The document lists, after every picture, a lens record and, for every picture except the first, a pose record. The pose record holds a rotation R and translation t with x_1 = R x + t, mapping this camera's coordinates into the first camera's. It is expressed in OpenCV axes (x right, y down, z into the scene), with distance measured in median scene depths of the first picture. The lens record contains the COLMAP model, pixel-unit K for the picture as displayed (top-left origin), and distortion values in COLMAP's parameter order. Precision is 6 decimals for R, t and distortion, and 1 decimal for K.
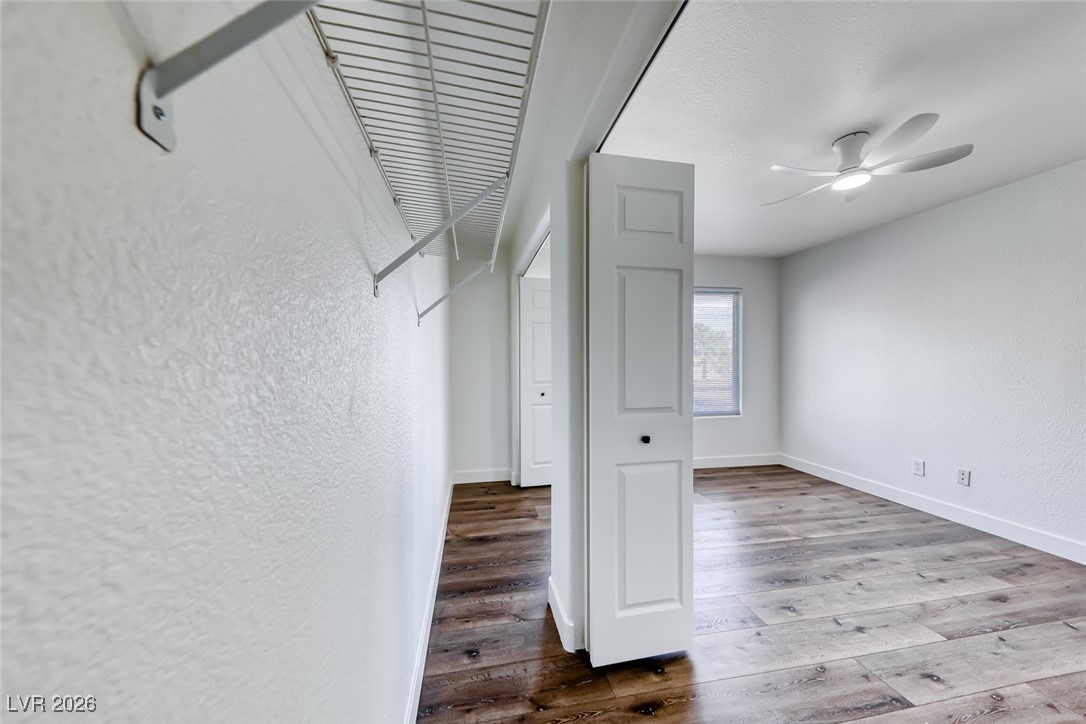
lens RADIAL K [[372.9, 0, 555.3], [0, 372.9, 363.0], [0, 0, 1]] dist [0.009984, -0.000190]
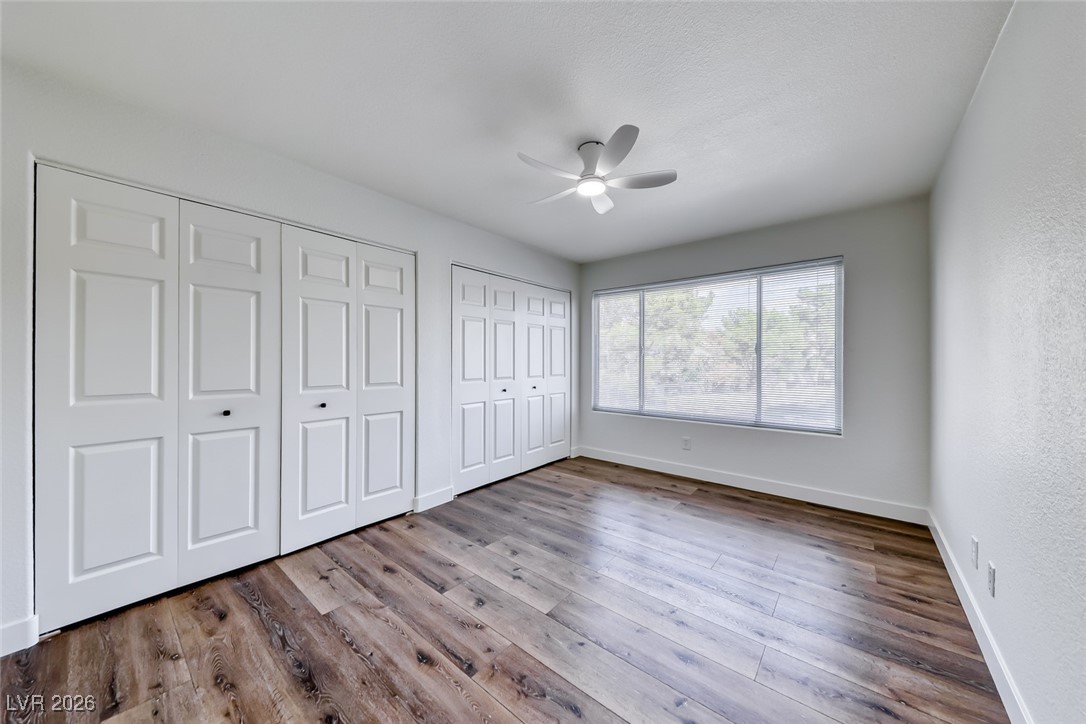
lens RADIAL K [[372.9, 0, 555.3], [0, 372.9, 363.0], [0, 0, 1]] dist [0.009984, -0.000190]
pose [[0.621899, -0.005708, -0.783077, 0.932978], [-0.008138, 0.999872, -0.013751, 0.022477], [0.783056, 0.014925, 0.621773, 0.180091]]
